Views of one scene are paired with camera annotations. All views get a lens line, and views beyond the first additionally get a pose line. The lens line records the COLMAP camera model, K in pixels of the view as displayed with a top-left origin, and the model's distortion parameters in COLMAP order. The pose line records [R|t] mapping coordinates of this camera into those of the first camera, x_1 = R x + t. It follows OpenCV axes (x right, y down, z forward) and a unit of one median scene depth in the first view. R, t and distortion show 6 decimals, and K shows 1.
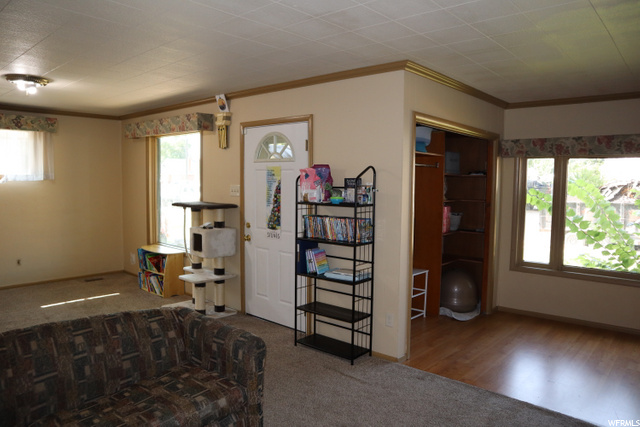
lens RADIAL K [[454.5, 0, 320.0], [0, 454.5, 213.5], [0, 0, 1]] dist [-0.122601, 0.092954]
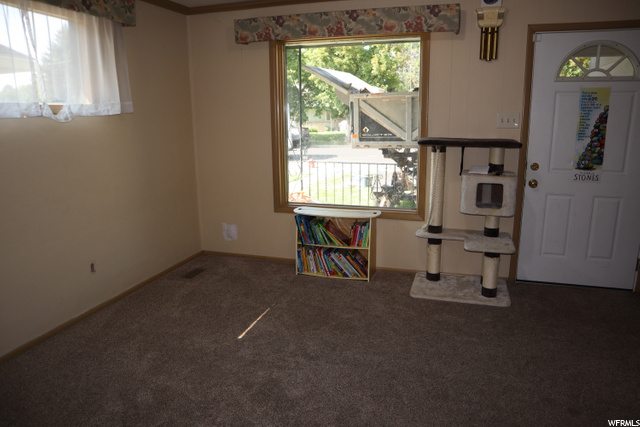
lens RADIAL K [[454.5, 0, 320.0], [0, 454.5, 213.5], [0, 0, 1]] dist [-0.122601, 0.092954]
pose [[0.903099, -0.112859, 0.414336, -0.820135], [0.054048, 0.987047, 0.151052, -0.029477], [-0.426017, -0.114021, 0.897501, 0.488882]]
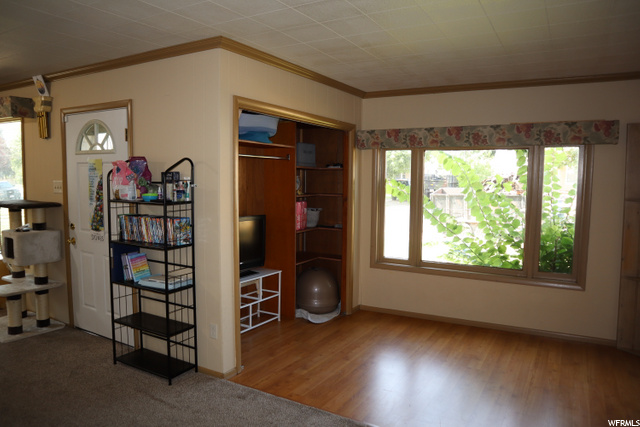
lens RADIAL K [[454.5, 0, 320.0], [0, 454.5, 213.5], [0, 0, 1]] dist [-0.122601, 0.092954]
pose [[0.981557, -0.017901, 0.190329, 0.153218], [0.015490, 0.999780, 0.014150, -0.004022], [-0.190541, -0.010940, 0.981618, 0.073795]]
